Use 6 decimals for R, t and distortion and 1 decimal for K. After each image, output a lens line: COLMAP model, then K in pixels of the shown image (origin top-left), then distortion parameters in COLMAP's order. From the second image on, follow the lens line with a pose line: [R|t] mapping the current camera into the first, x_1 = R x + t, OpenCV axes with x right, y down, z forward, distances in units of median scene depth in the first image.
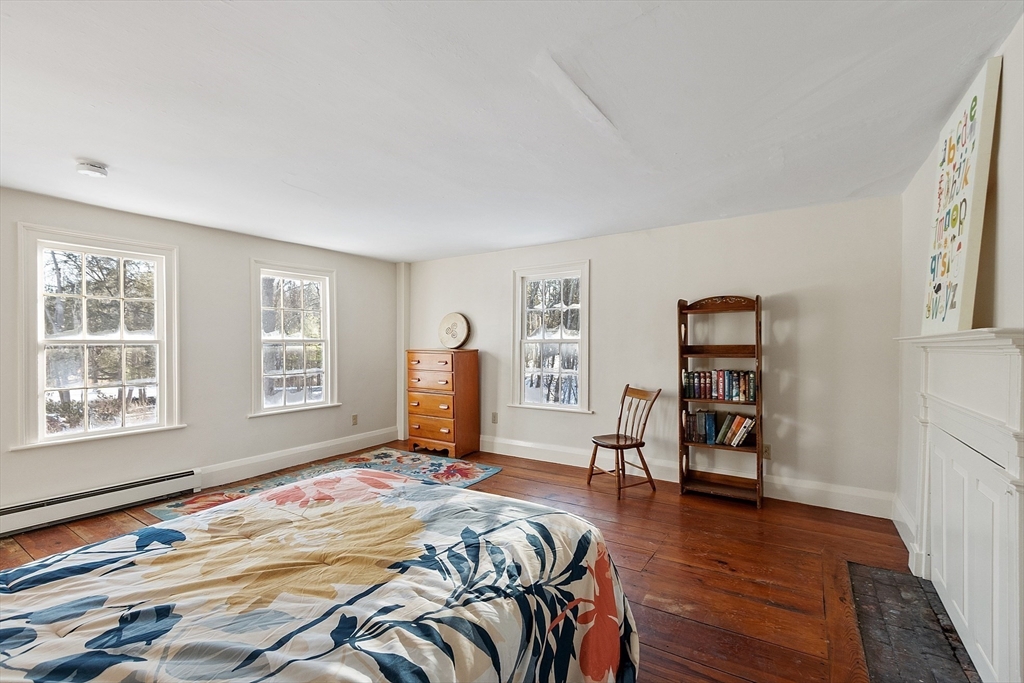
lens RADIAL K [[451.6, 0, 517.6], [0, 451.6, 344.6], [0, 0, 1]] dist [0.000741, -0.000093]
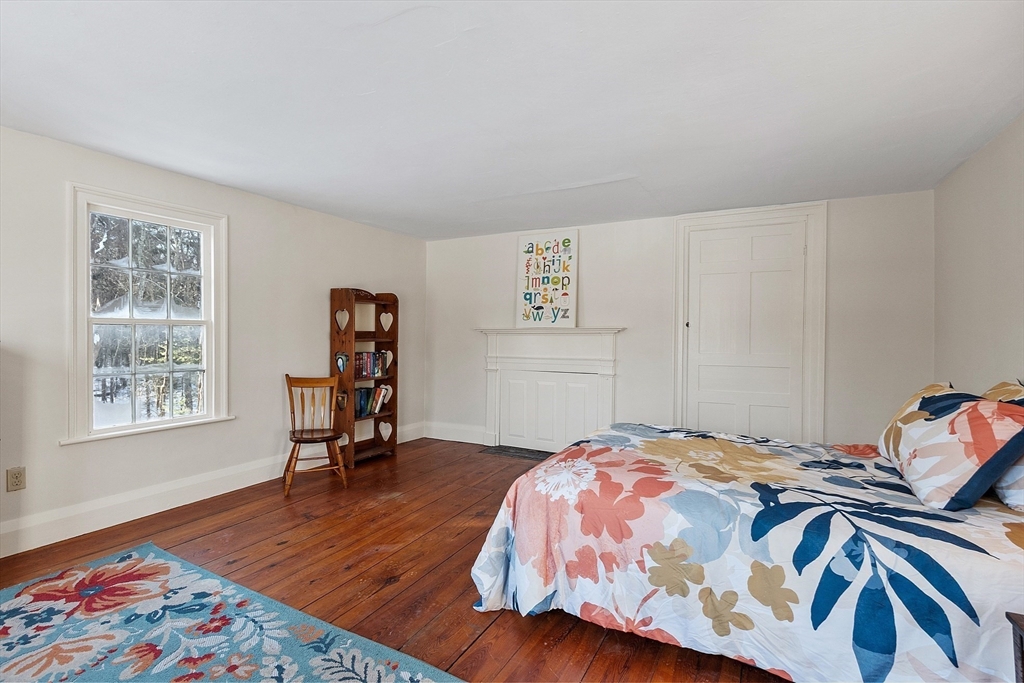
lens RADIAL K [[451.6, 0, 517.2], [0, 451.6, 341.5], [0, 0, 1]] dist [0.000741, -0.000093]
pose [[-0.065670, -0.015201, 0.997726, -0.700210], [-0.005273, 0.999875, 0.014887, 0.007288], [-0.997827, -0.004283, -0.065742, 0.628504]]
